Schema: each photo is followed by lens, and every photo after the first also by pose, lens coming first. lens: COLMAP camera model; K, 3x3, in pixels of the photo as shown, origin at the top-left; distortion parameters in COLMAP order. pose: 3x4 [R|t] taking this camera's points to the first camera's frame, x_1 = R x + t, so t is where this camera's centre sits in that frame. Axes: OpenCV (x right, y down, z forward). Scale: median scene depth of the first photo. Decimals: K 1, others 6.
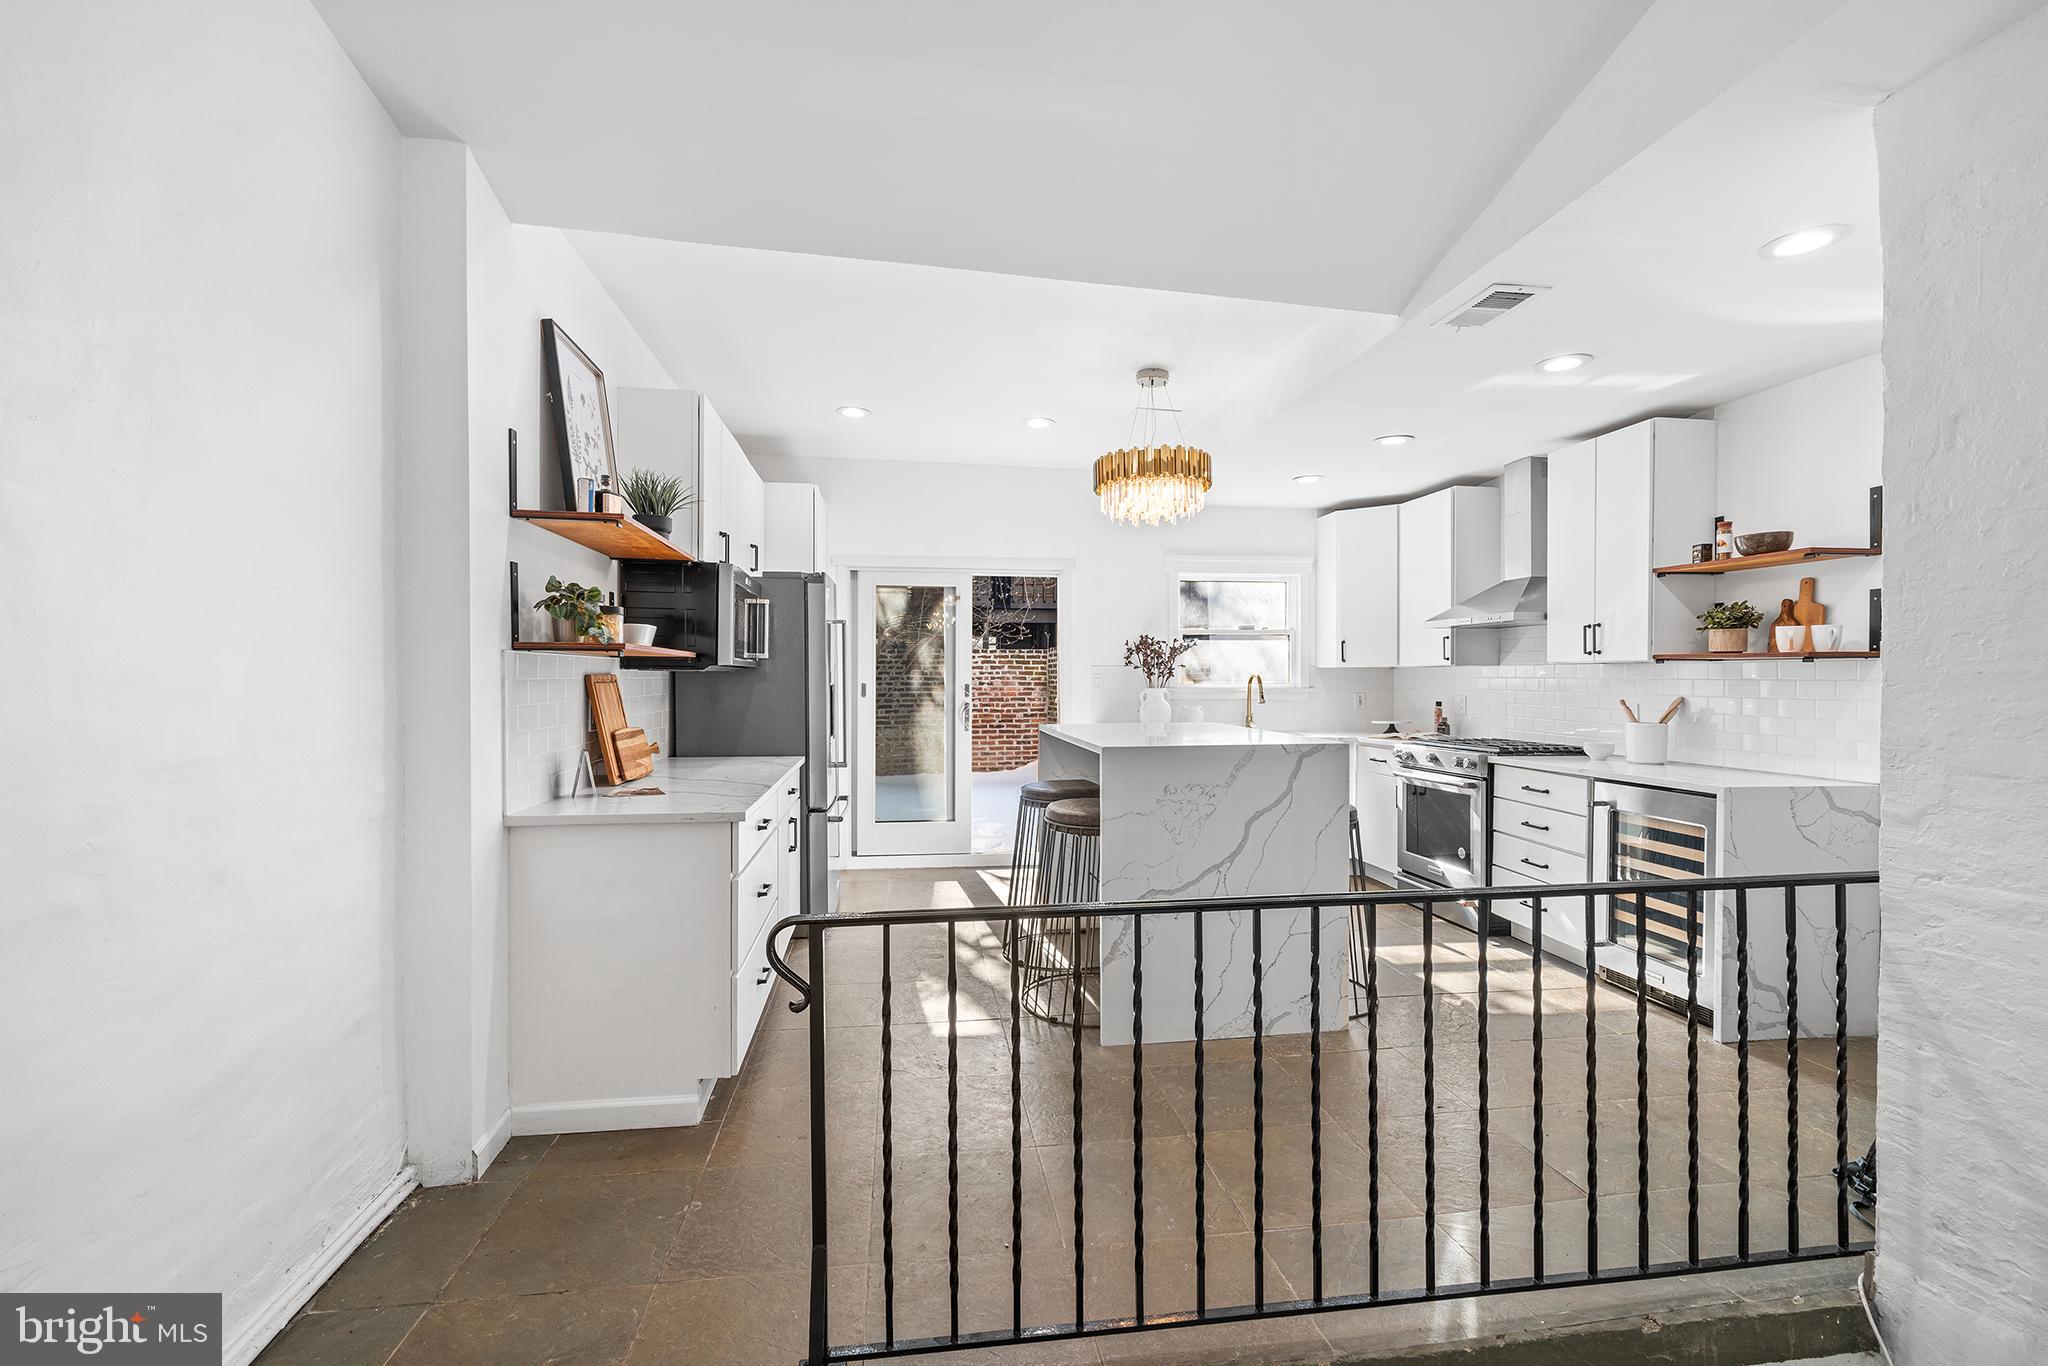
lens RADIAL K [[877.4, 0, 1015.9], [0, 877.4, 683.6], [0, 0, 1]] dist [-0.002175, -0.000542]
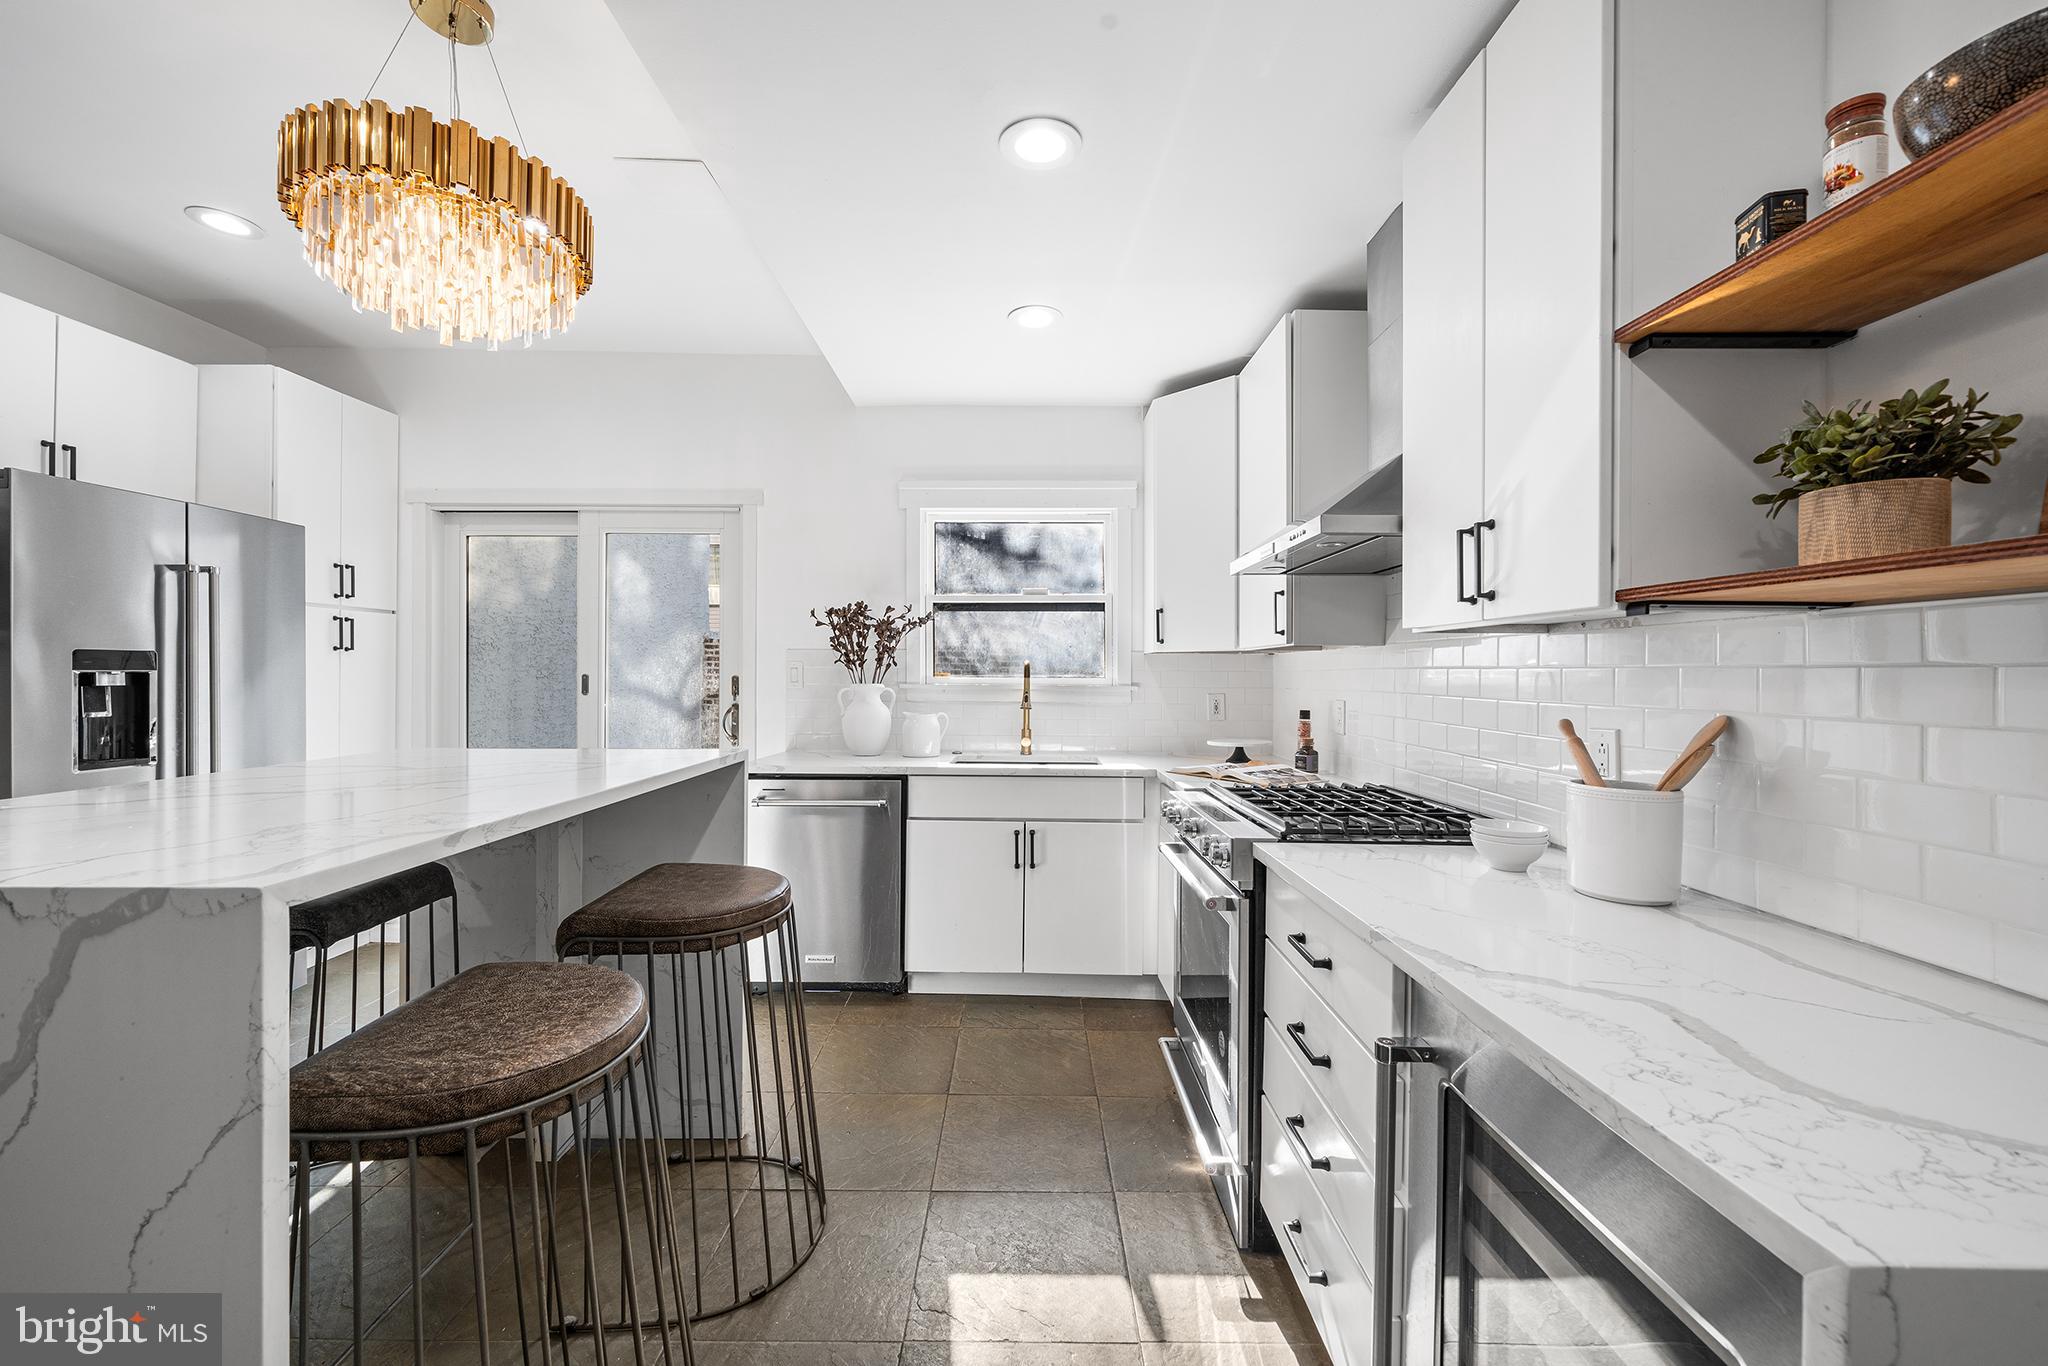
lens RADIAL K [[803.7, 0, 1025.7], [0, 803.7, 675.4], [0, 0, 1]] dist [-0.006602, -0.000031]
pose [[0.991681, 0.006256, -0.128569, 0.506160], [-0.006940, 0.999964, -0.004867, 0.001712], [0.128533, 0.005719, 0.991689, 0.623517]]
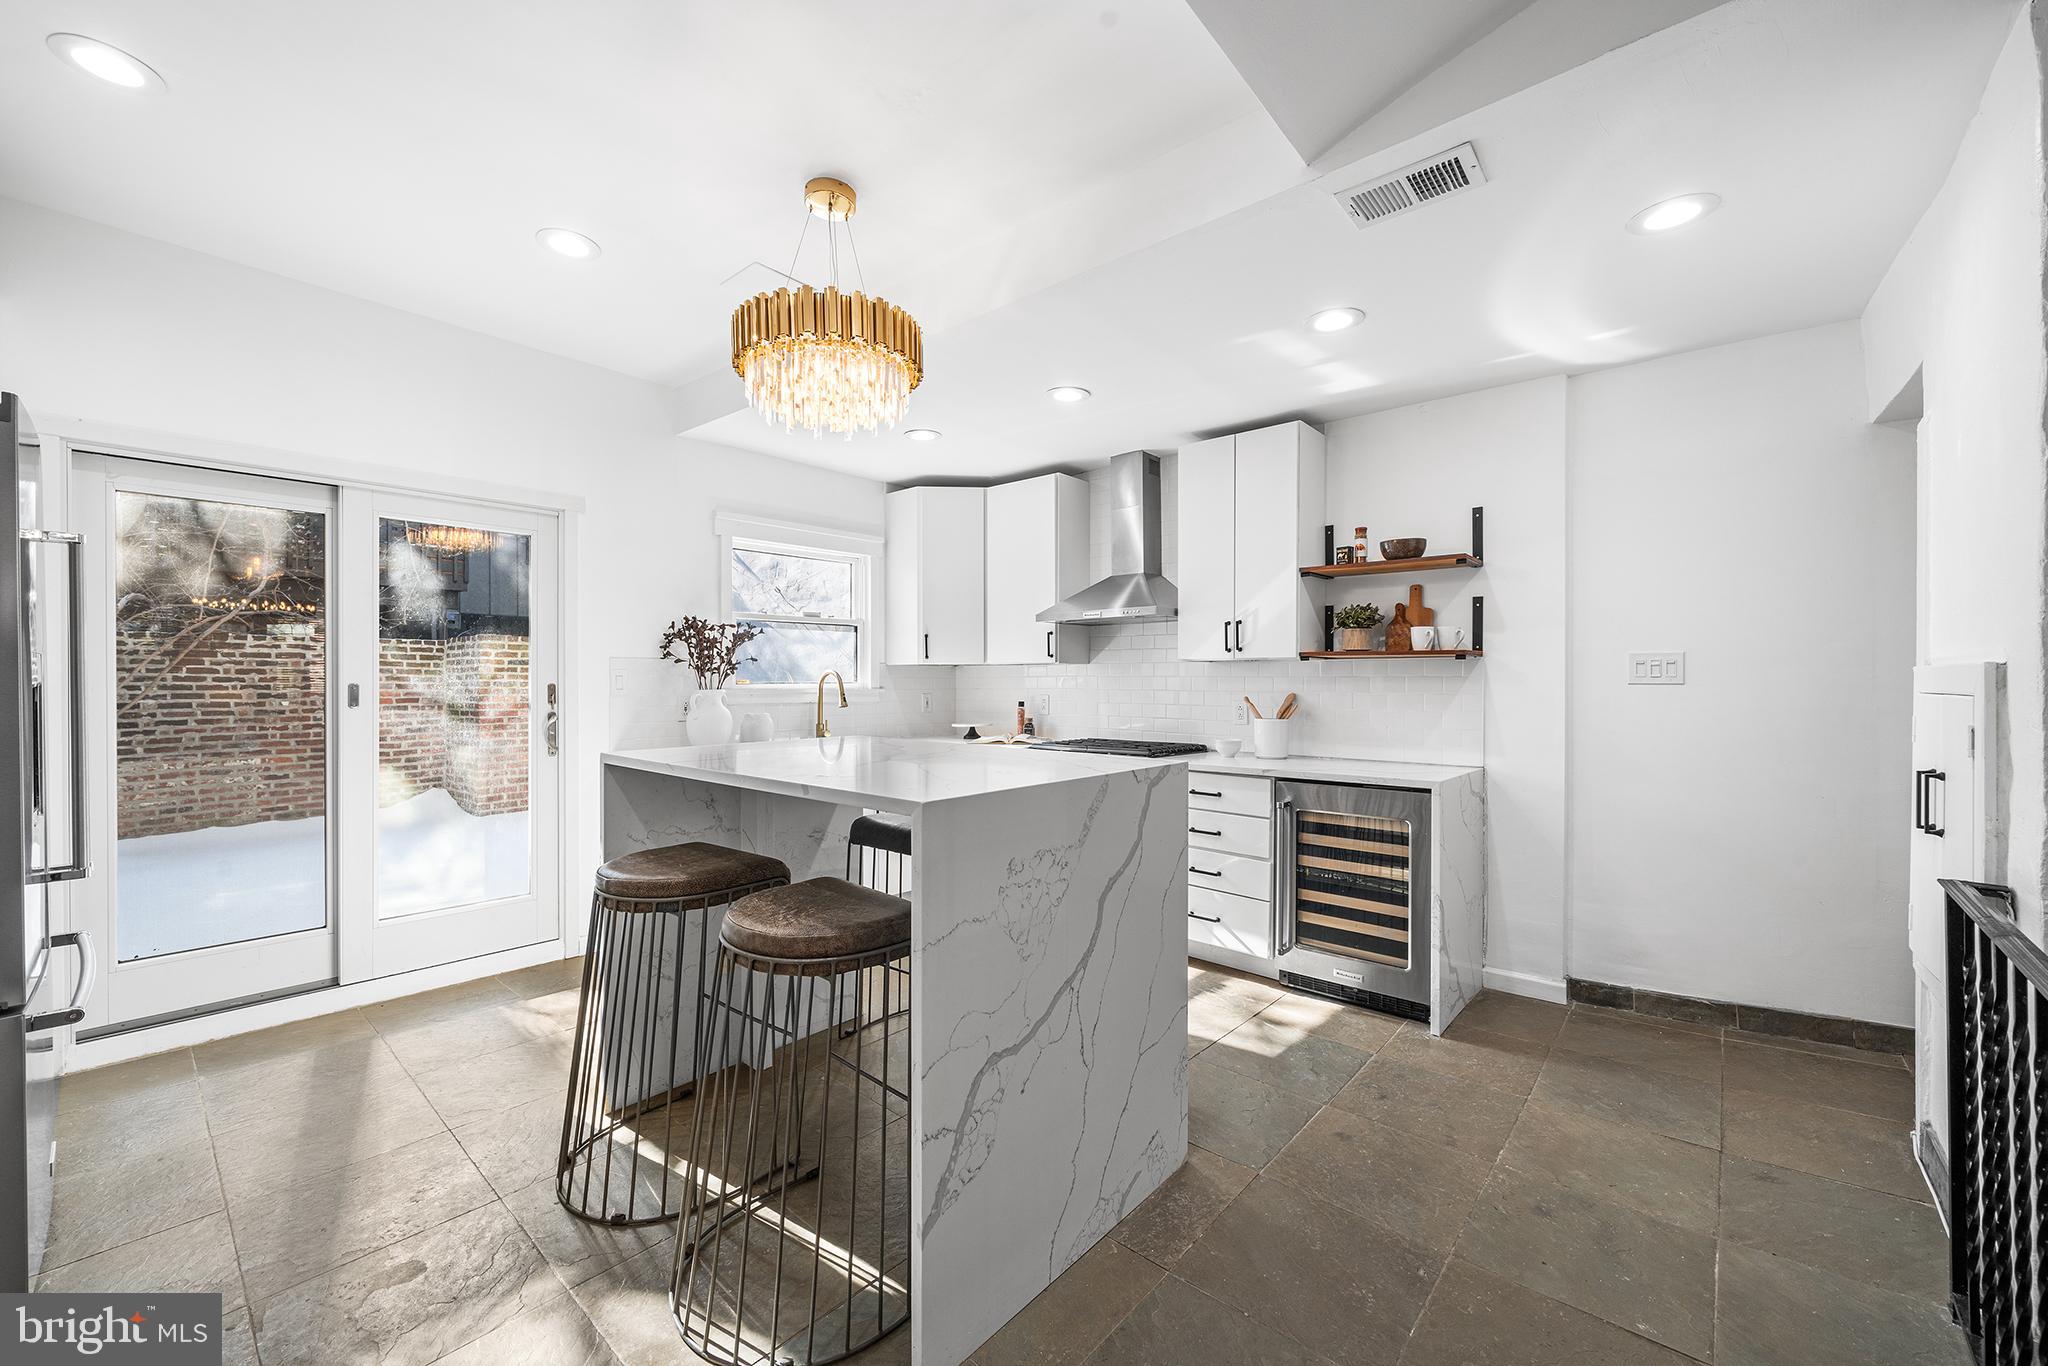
lens RADIAL K [[803.7, 0, 1026.4], [0, 803.7, 682.9], [0, 0, 1]] dist [-0.006602, -0.000031]
pose [[0.752109, -0.000839, 0.659039, -0.119678], [0.004162, 0.999985, -0.003477, 0.004739], [-0.659026, 0.005358, 0.752101, 0.470745]]
